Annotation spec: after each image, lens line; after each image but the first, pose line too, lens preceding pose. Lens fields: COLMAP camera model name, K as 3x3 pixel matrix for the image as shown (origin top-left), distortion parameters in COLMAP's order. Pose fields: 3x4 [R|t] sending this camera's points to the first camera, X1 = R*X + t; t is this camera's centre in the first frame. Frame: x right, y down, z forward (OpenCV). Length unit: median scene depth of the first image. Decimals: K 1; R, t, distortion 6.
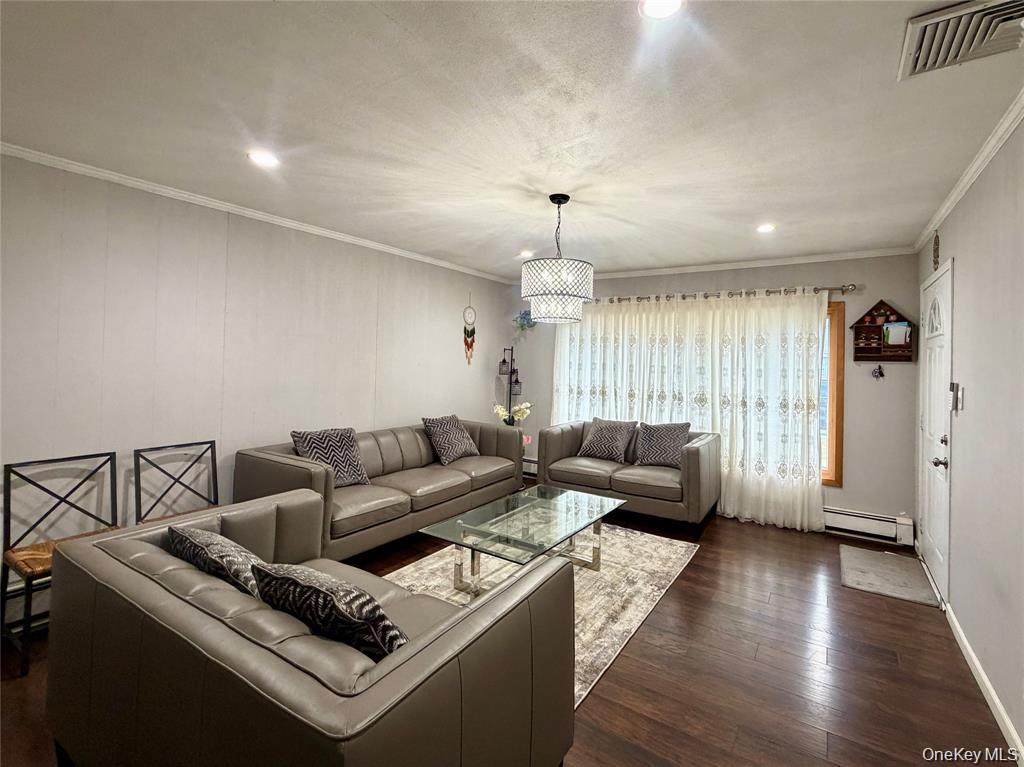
lens RADIAL K [[476.5, 0, 515.6], [0, 476.5, 351.1], [0, 0, 1]] dist [-0.000505, -0.000204]
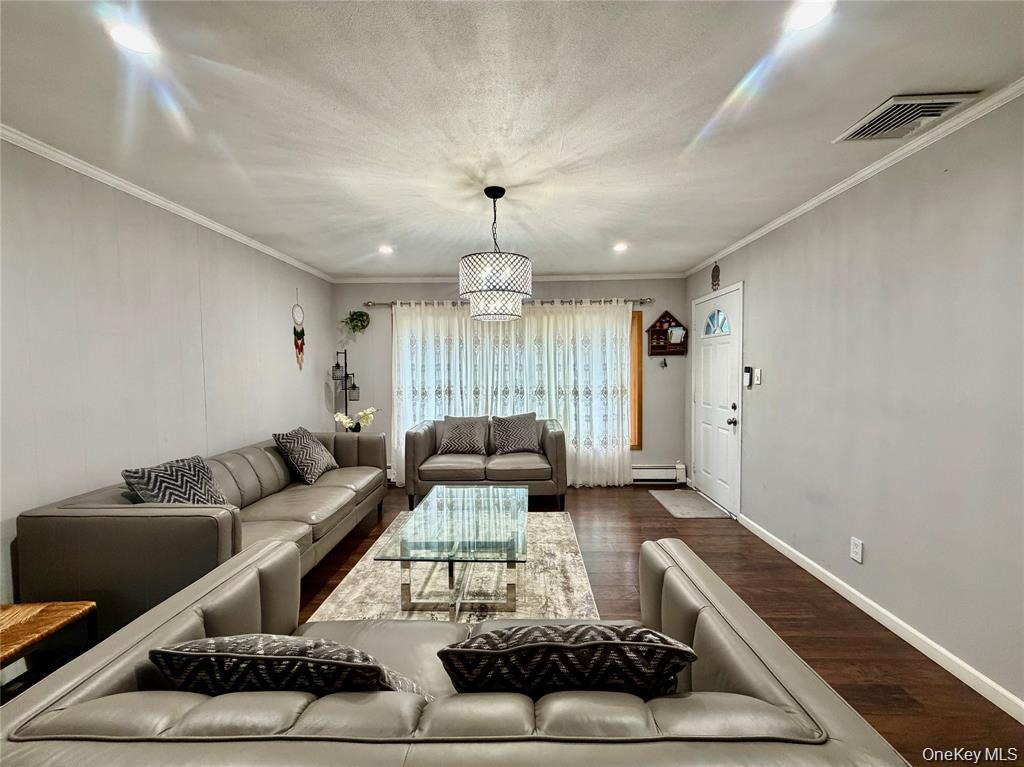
lens RADIAL K [[434.5, 0, 510.6], [0, 434.5, 383.4], [0, 0, 1]] dist [-0.000170, -0.000088]
pose [[0.854405, -0.050971, 0.517102, -0.257408], [0.019066, 0.997582, 0.066829, 0.008899], [-0.519258, -0.047240, 0.853311, 0.145792]]
